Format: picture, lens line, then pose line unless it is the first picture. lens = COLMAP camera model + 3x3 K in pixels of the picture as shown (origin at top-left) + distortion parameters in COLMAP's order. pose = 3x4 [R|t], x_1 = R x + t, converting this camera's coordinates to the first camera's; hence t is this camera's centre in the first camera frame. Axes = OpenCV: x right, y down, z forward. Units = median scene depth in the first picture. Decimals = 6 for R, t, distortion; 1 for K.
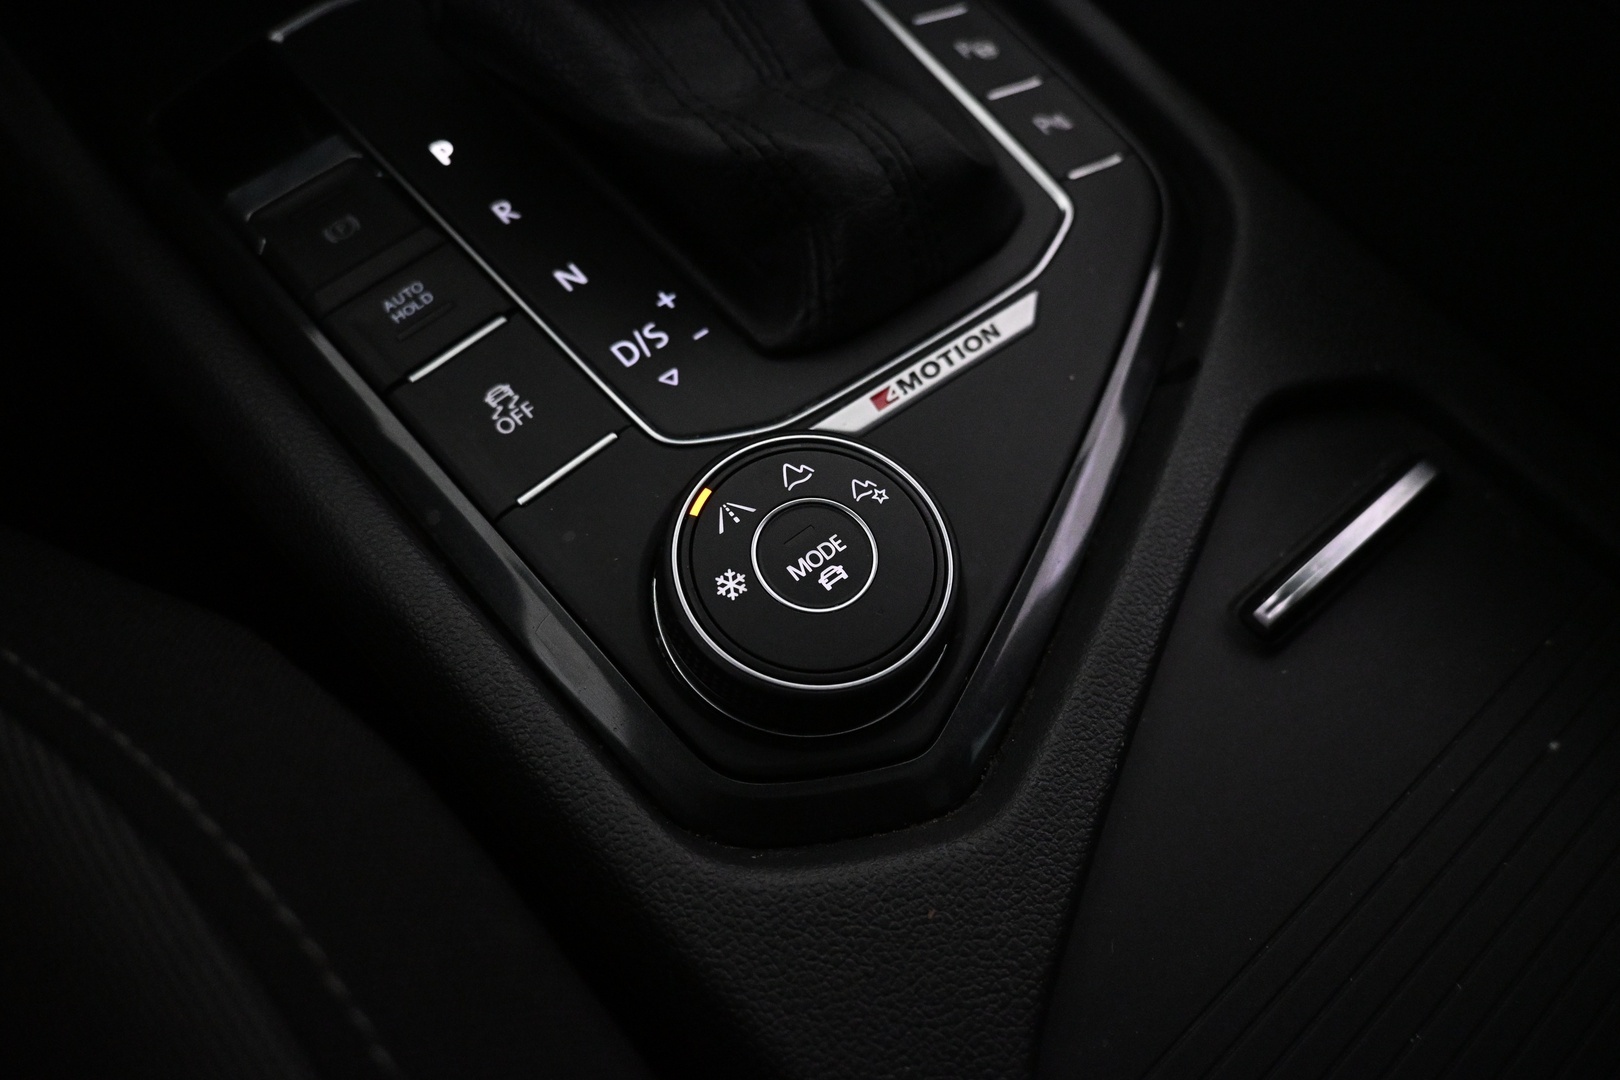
lens RADIAL K [[1113.3, 0, 810.6], [0, 1113.3, 542.2], [0, 0, 1]] dist [-0.000341, -0.000364]
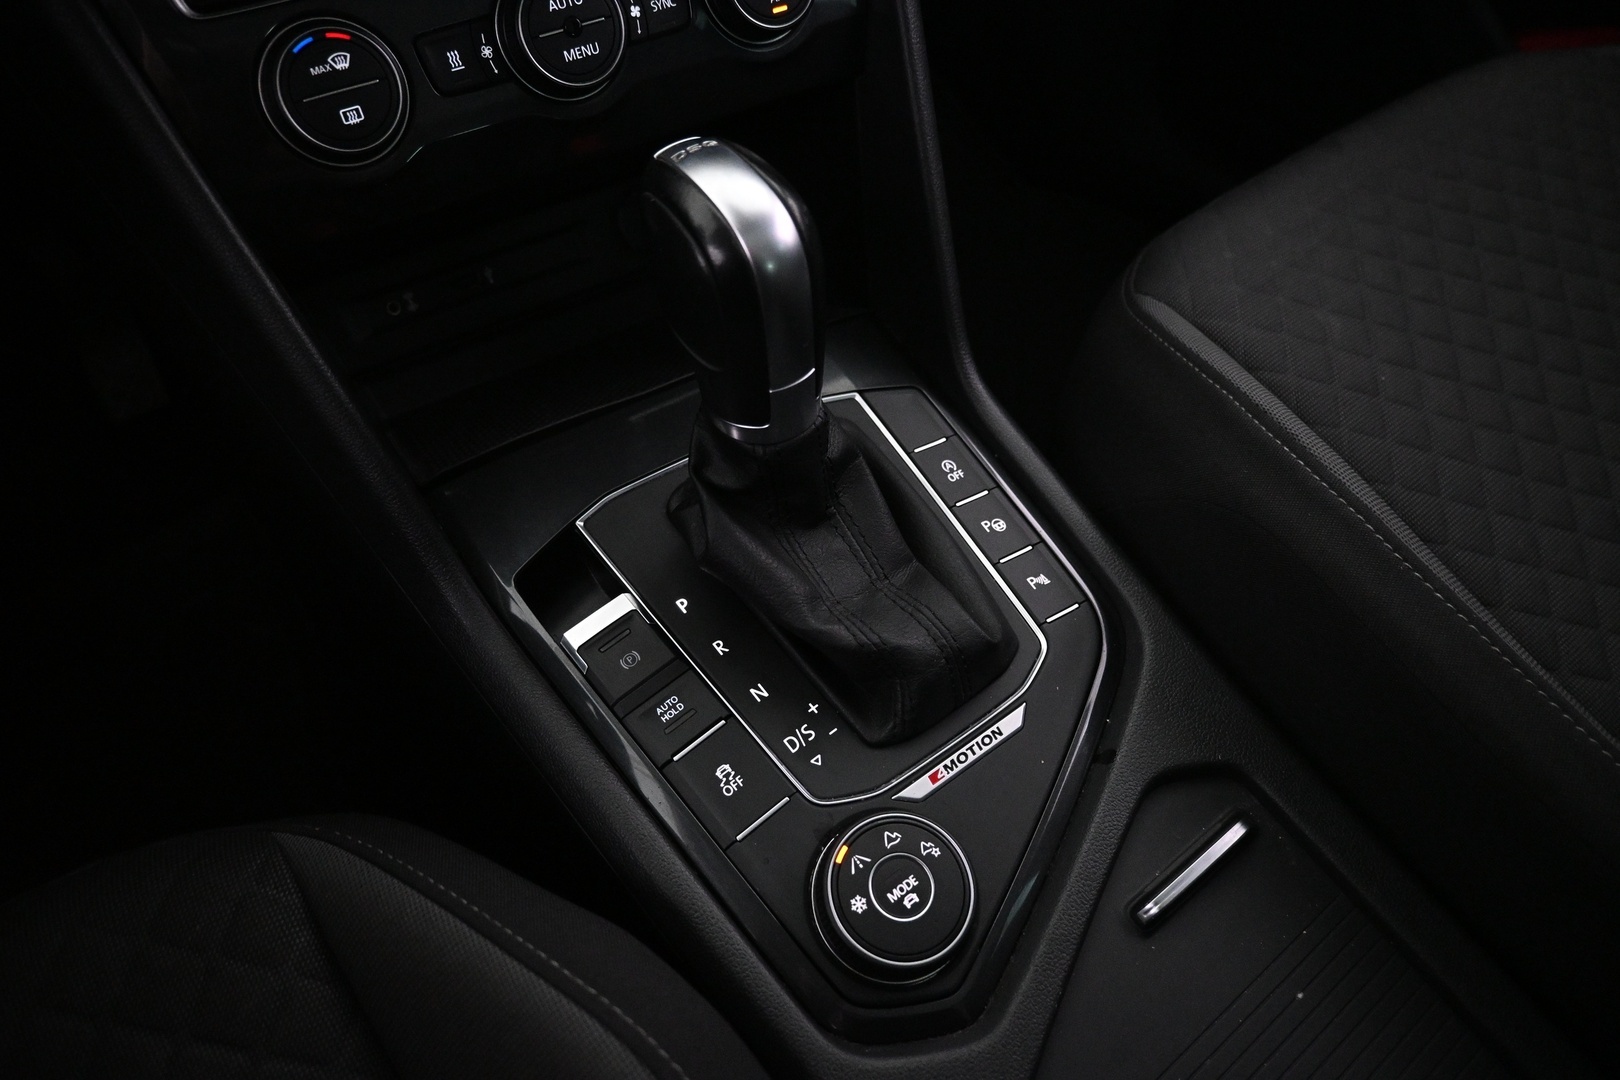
lens RADIAL K [[1113.3, 0, 809.9], [0, 1113.3, 540.5], [0, 0, 1]] dist [-0.000341, -0.000364]
pose [[0.999232, 0.039150, -0.001824, -0.147760], [-0.039192, 0.997962, -0.050359, -0.409290], [-0.000151, 0.050391, 0.998730, -0.800278]]
